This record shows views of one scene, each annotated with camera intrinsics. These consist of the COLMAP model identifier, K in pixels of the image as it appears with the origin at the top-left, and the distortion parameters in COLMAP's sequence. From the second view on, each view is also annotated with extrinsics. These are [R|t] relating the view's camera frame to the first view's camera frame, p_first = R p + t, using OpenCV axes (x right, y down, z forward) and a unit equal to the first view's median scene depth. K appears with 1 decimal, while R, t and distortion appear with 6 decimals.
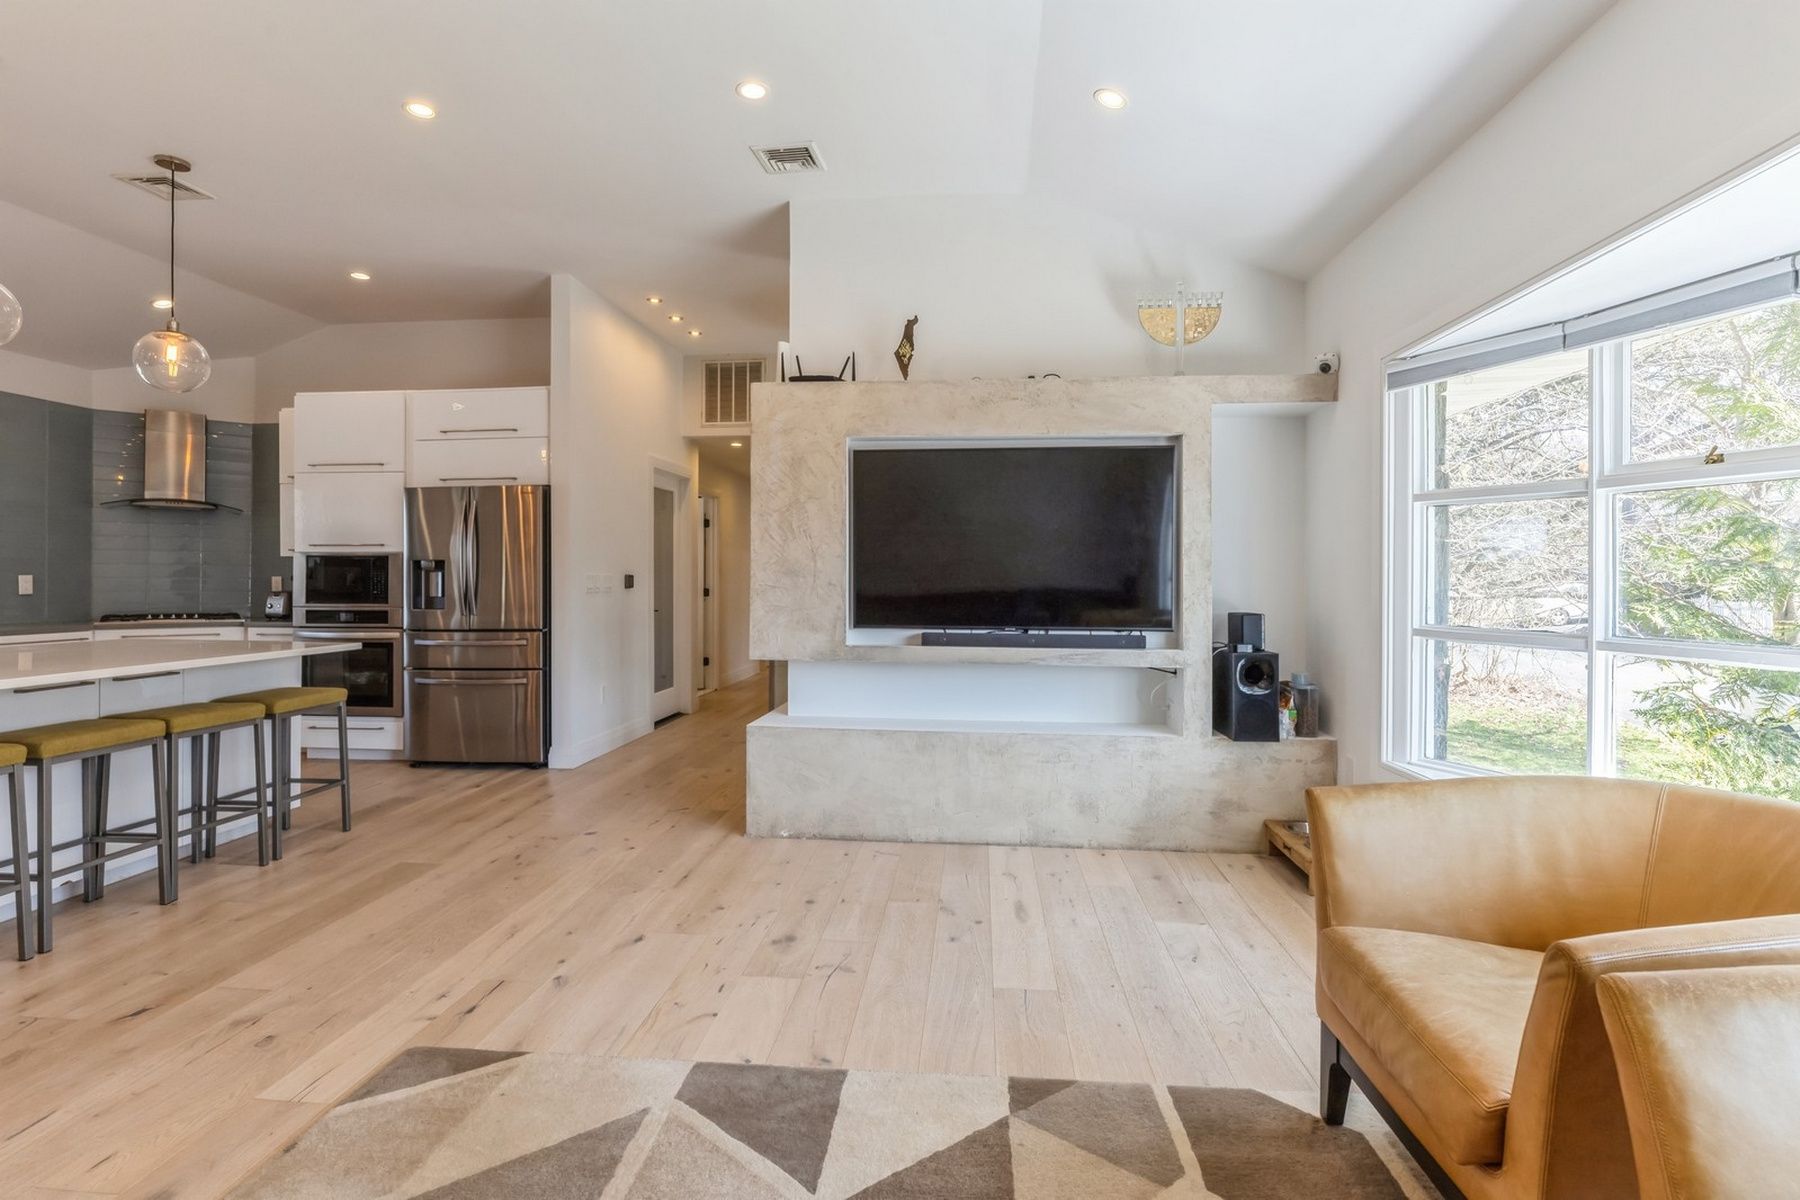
lens RADIAL K [[866.6, 0, 891.6], [0, 866.6, 577.9], [0, 0, 1]] dist [0.001423, -0.000169]
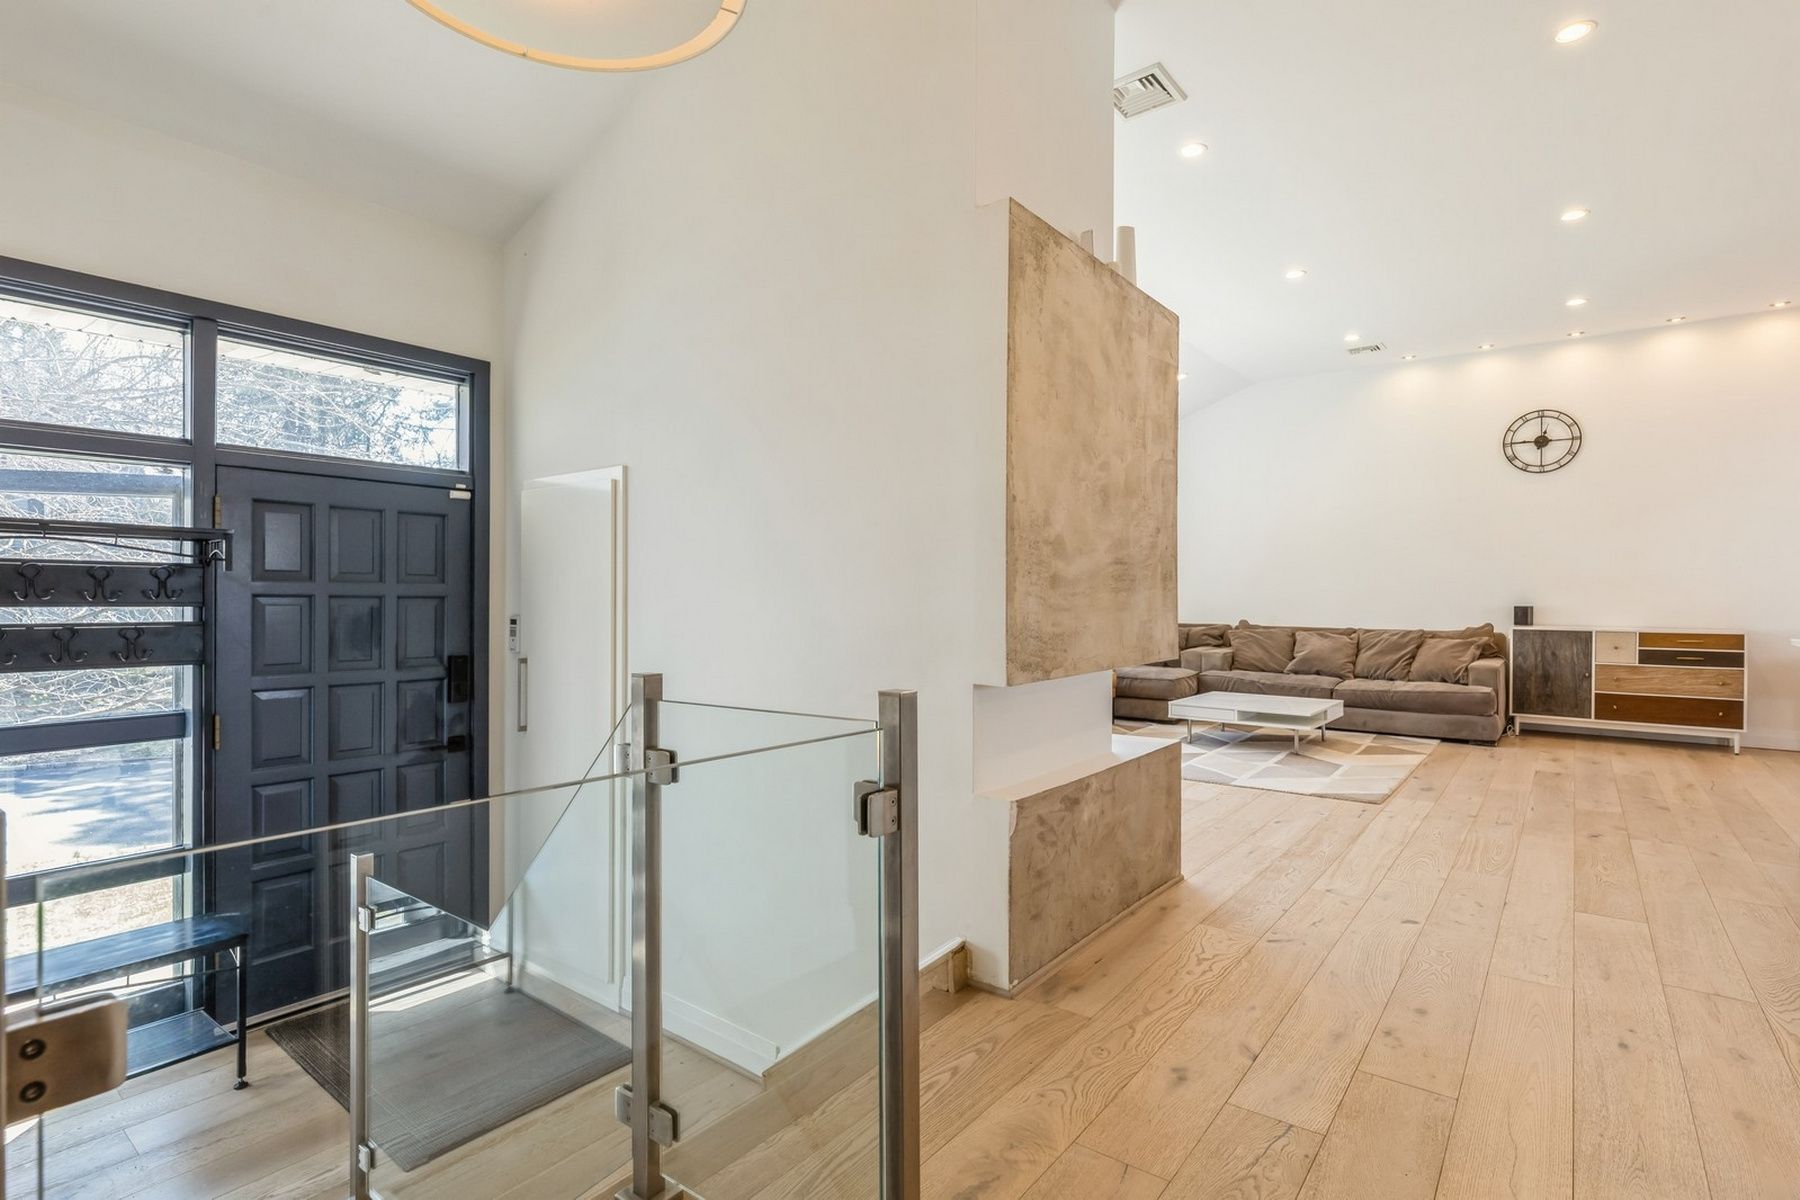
lens RADIAL K [[876.0, 0, 894.1], [0, 876.0, 598.1], [0, 0, 1]] dist [0.001153, 0.000395]
pose [[-0.847459, -0.004284, 0.530843, -0.374888], [-0.006361, 0.999978, -0.002085, 0.041652], [-0.530822, -0.005143, -0.847467, 1.840248]]
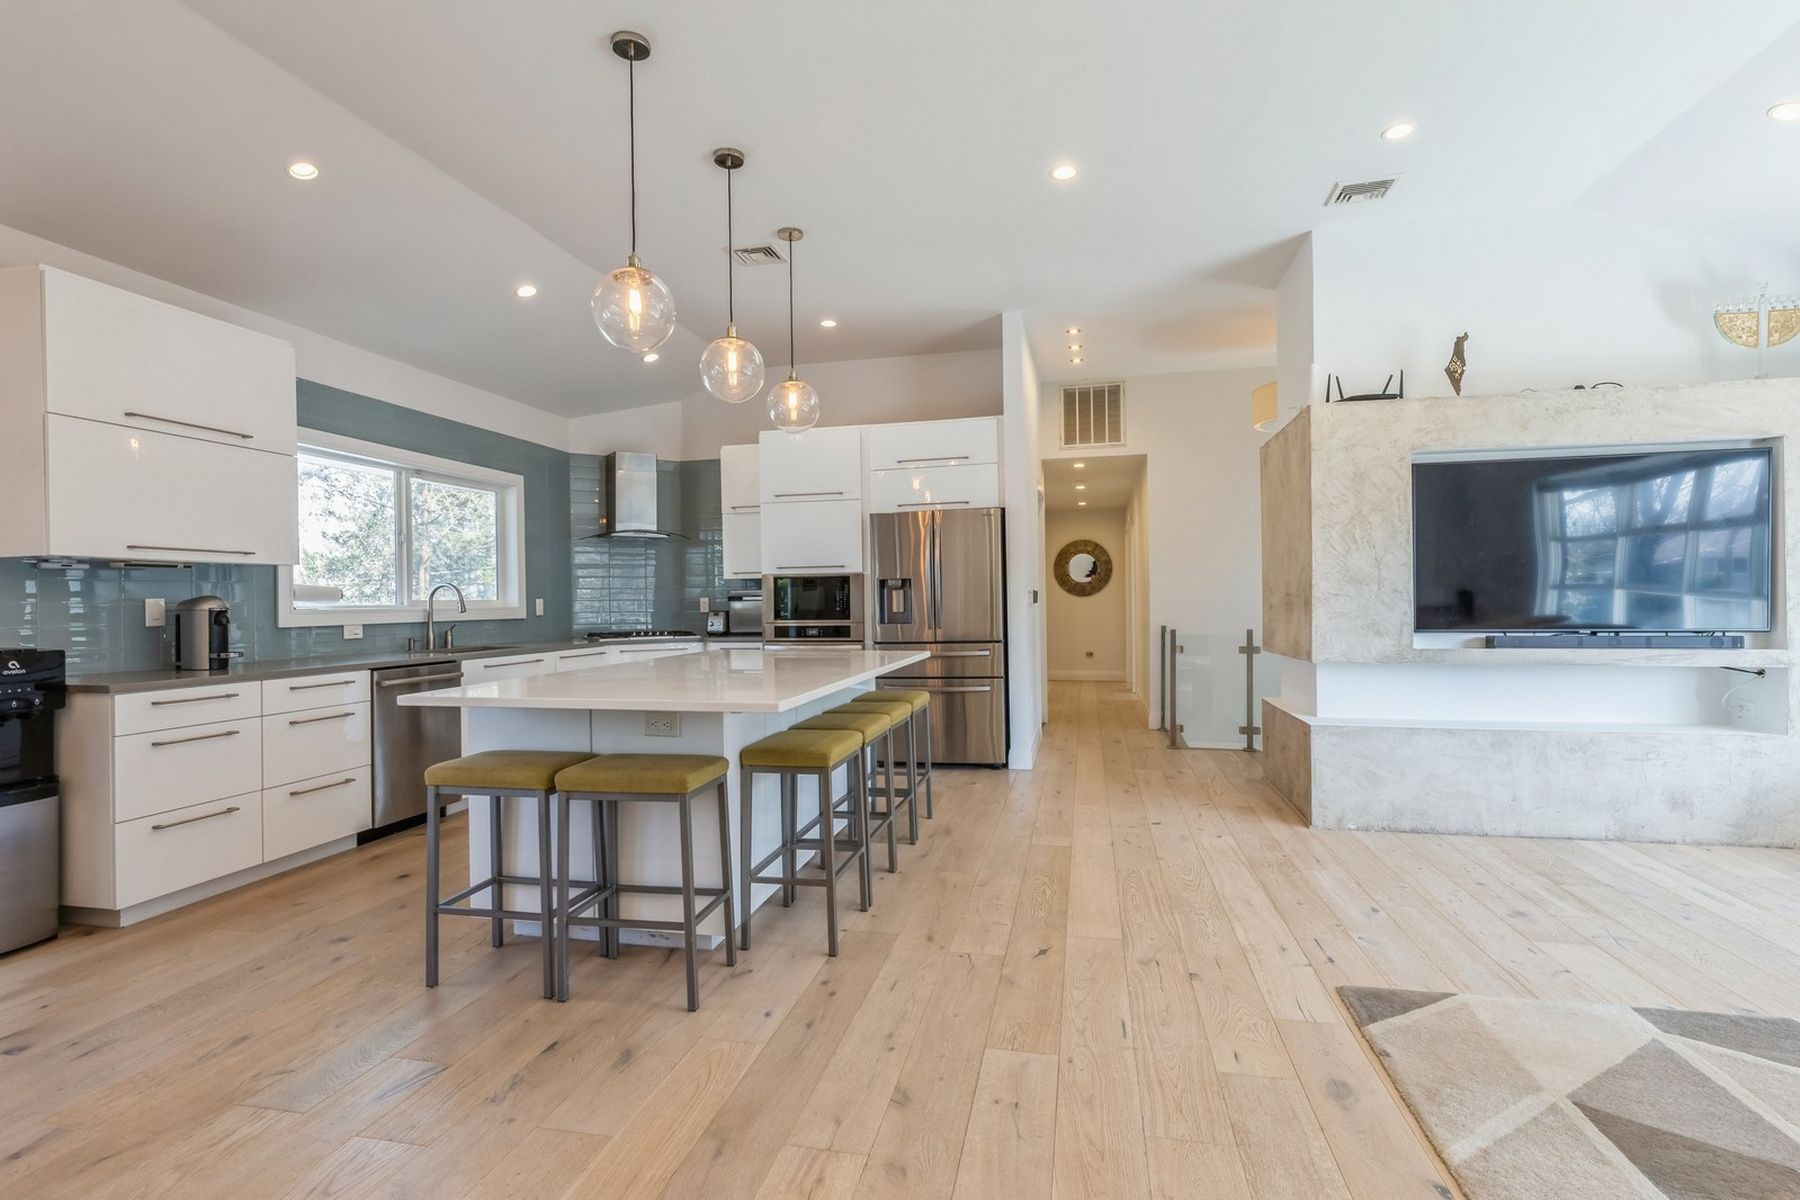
lens RADIAL K [[865.3, 0, 893.1], [0, 865.3, 604.3], [0, 0, 1]] dist [0.001054, 0.000527]
pose [[0.992797, -0.015537, -0.118795, -0.552373], [0.016252, 0.999855, 0.005050, 0.007969], [0.118700, -0.006944, 0.992906, -0.121256]]
